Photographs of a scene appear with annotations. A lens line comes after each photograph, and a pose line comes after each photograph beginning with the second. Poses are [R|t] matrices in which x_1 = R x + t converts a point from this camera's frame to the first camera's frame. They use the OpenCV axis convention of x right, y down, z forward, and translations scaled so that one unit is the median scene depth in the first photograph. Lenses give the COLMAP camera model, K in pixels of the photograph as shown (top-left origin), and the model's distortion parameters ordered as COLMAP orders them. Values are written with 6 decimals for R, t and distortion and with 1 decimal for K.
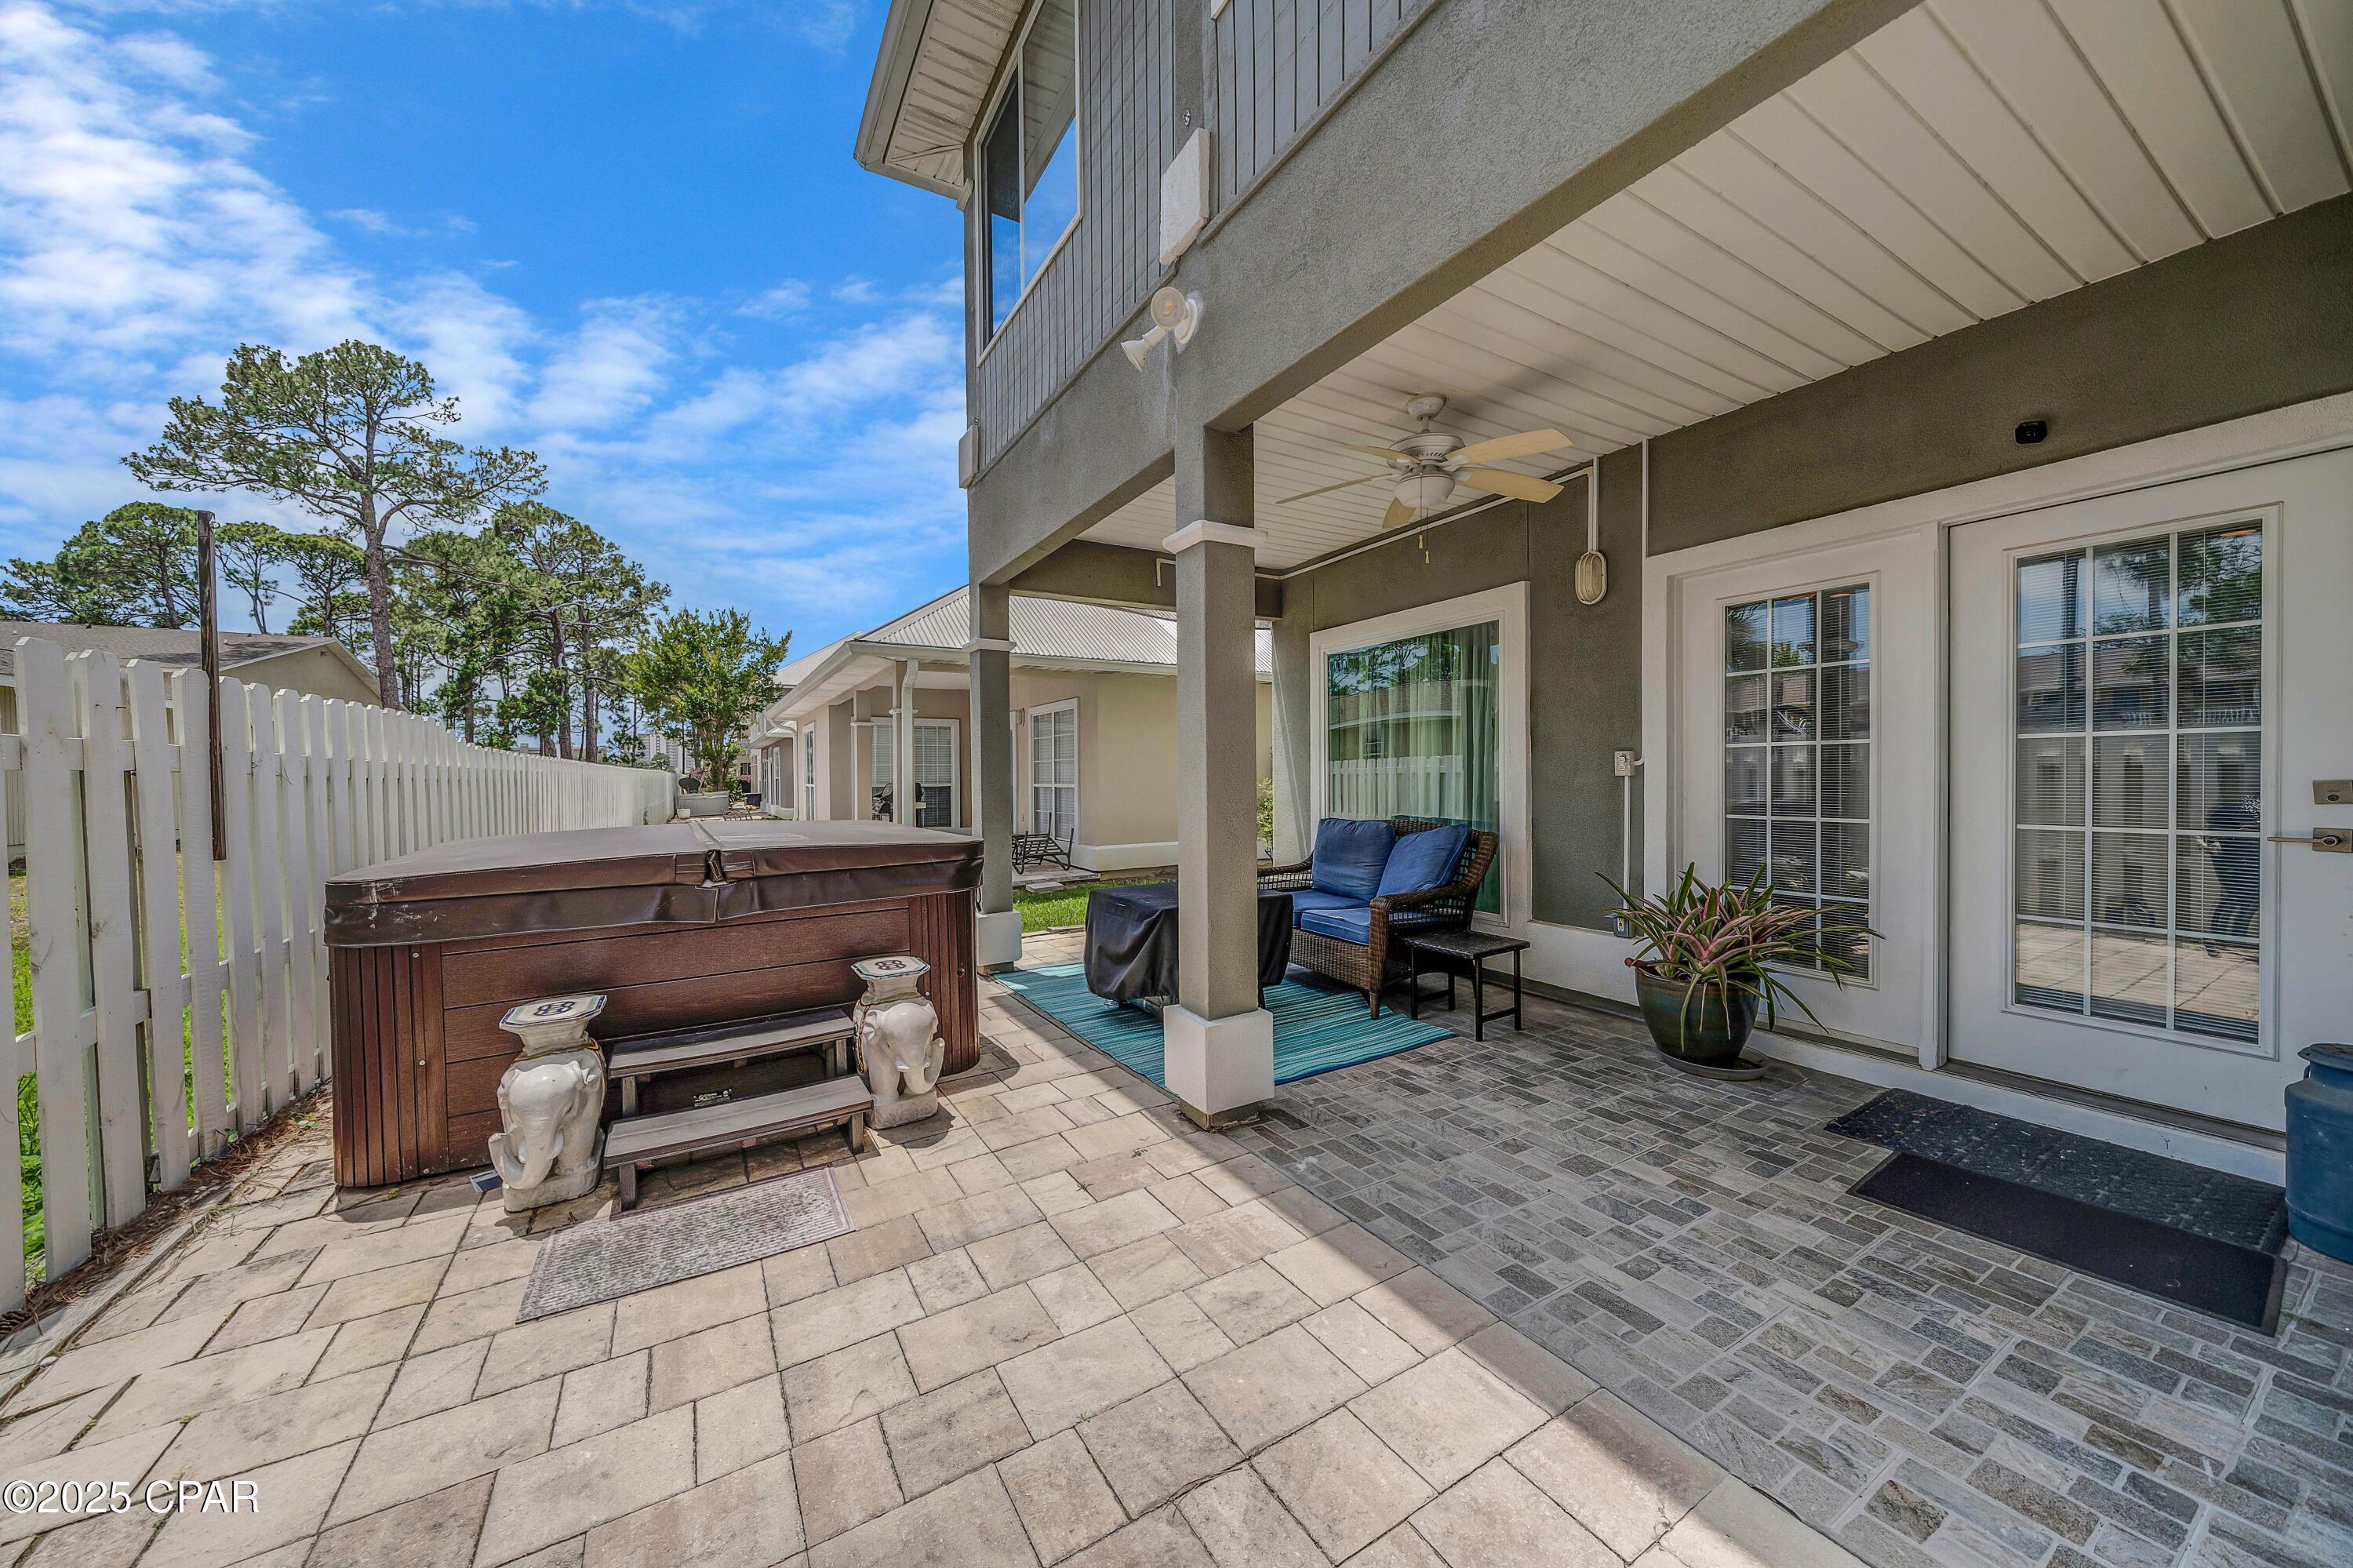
lens RADIAL K [[812.6, 0, 1163.7], [0, 812.6, 783.6], [0, 0, 1]] dist [-0.002781, -0.000023]
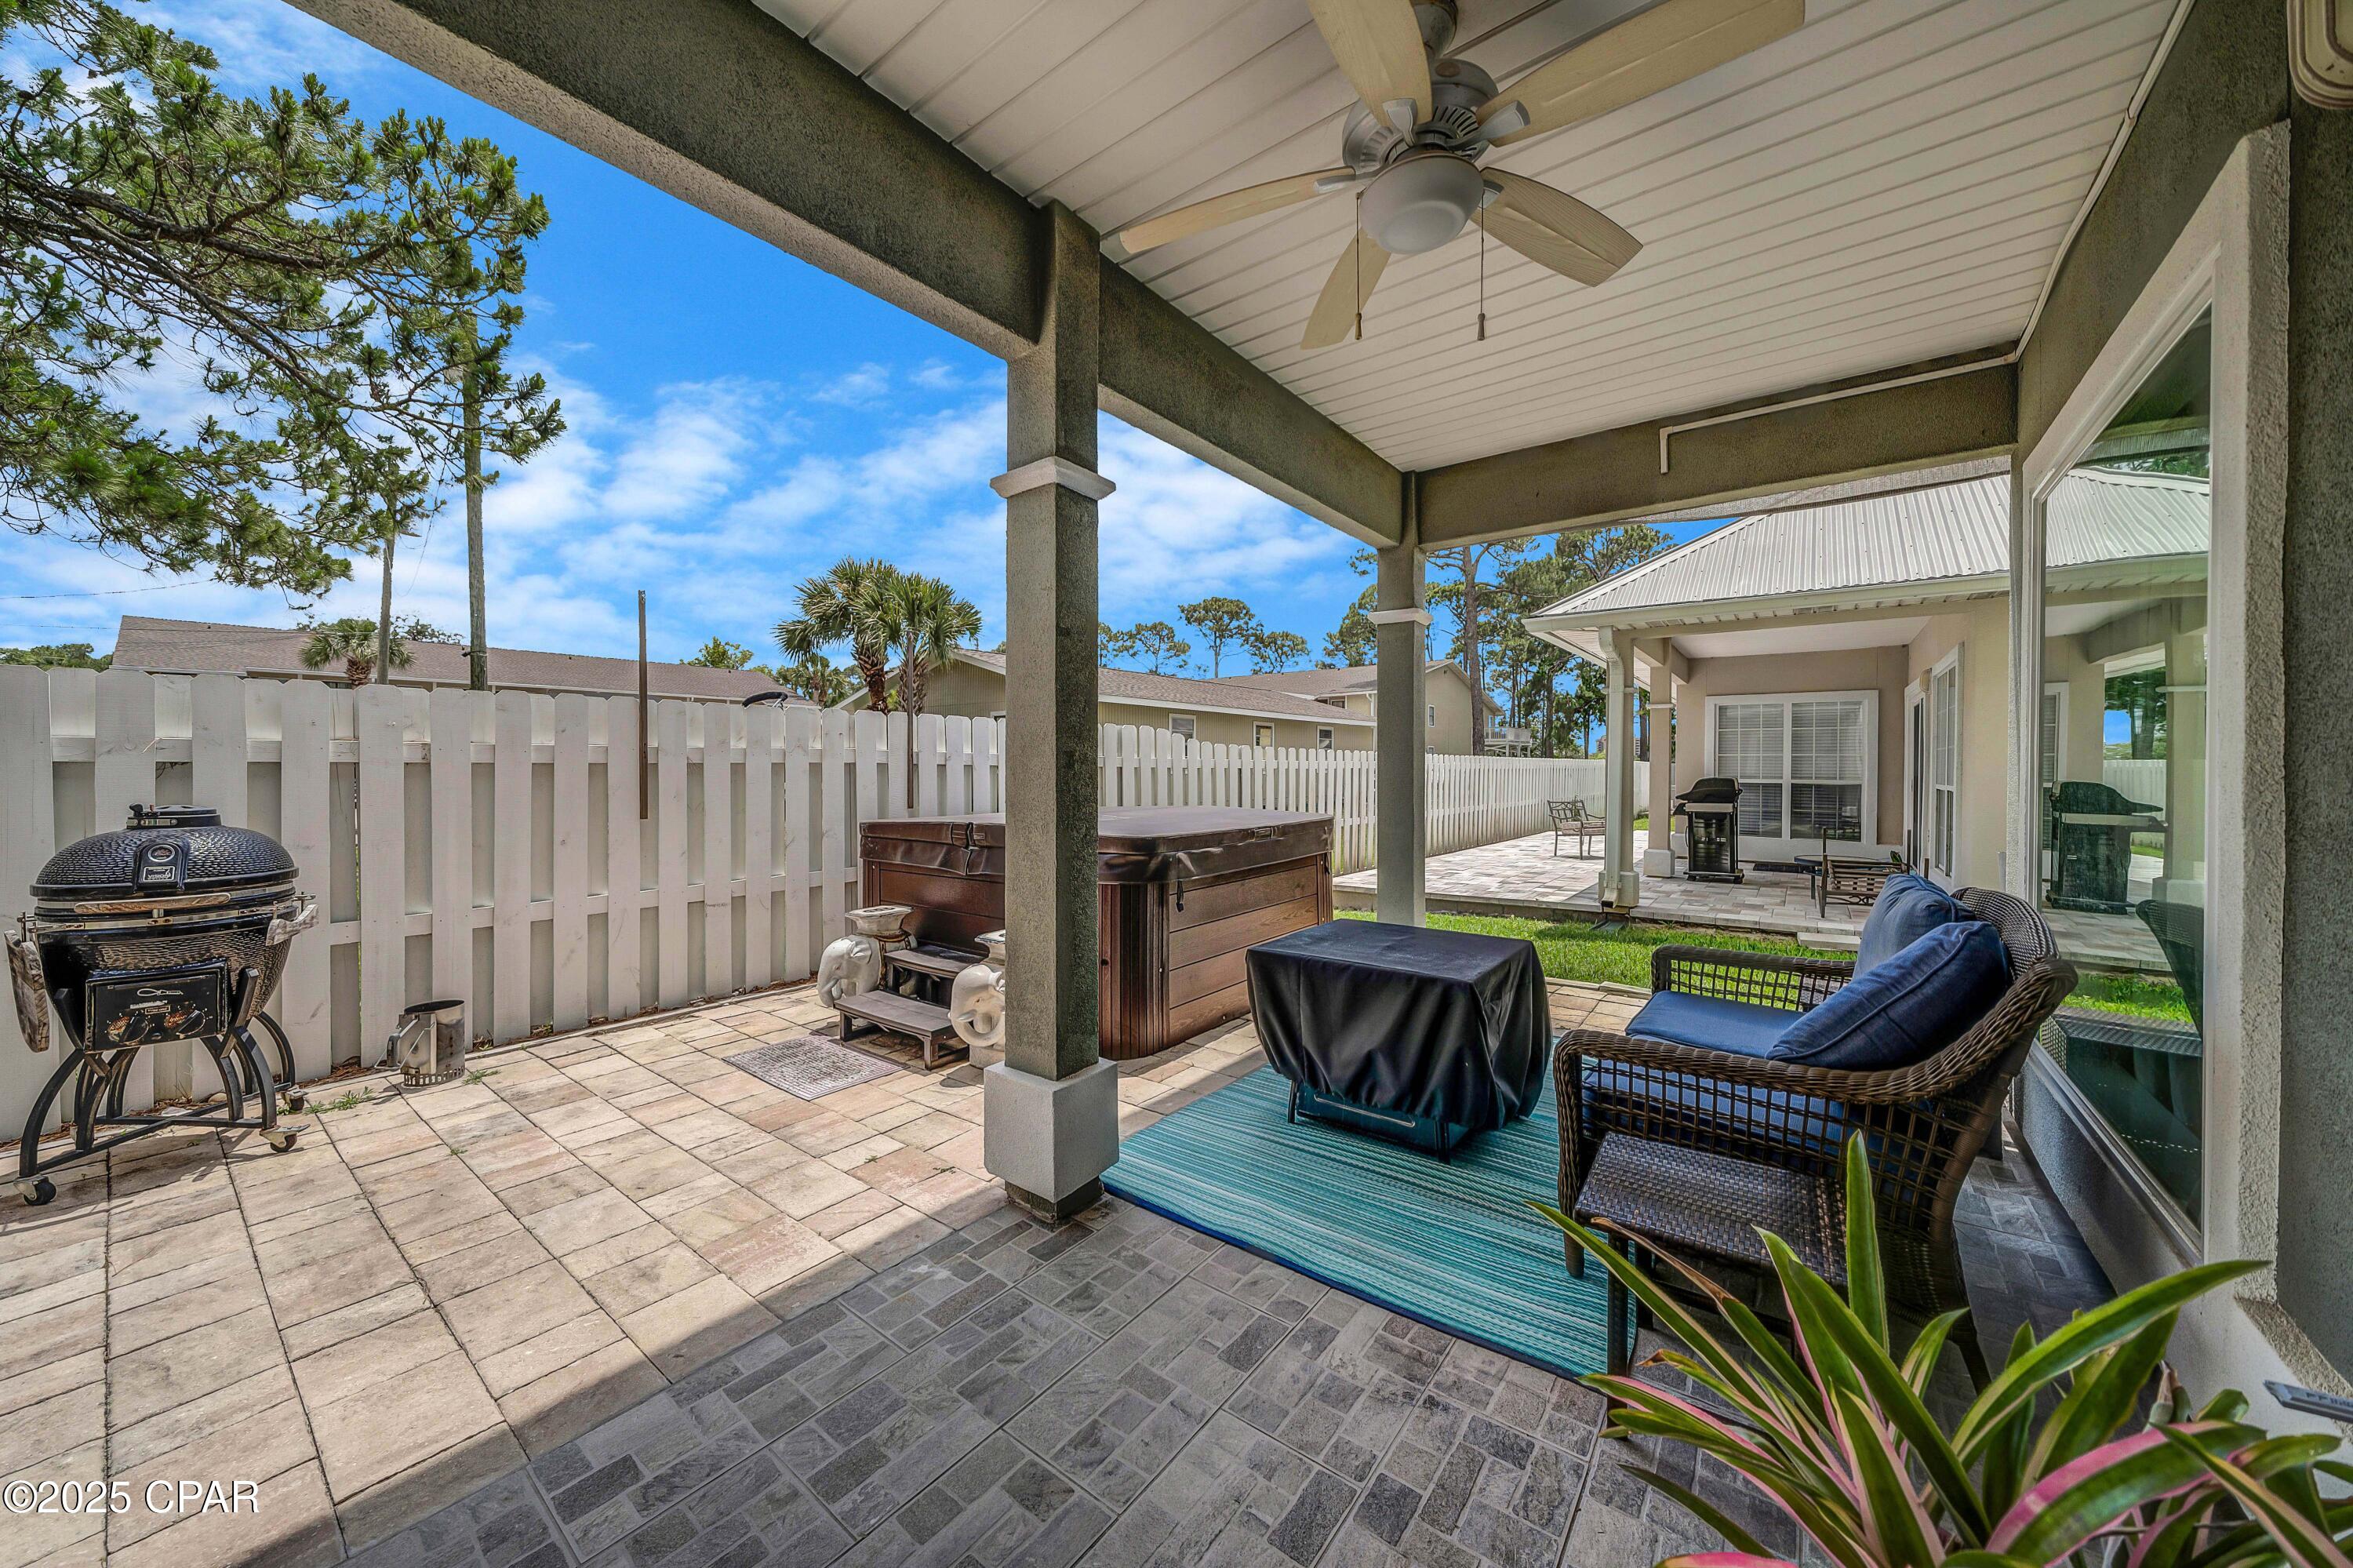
lens RADIAL K [[825.9, 0, 1176.5], [0, 825.9, 784.0], [0, 0, 1]] dist [-0.000882, -0.000042]
pose [[0.373092, 0.030304, -0.927299, 0.492671], [-0.021960, 0.999475, 0.023828, -0.013965], [0.927534, 0.011474, 0.373561, 0.455821]]
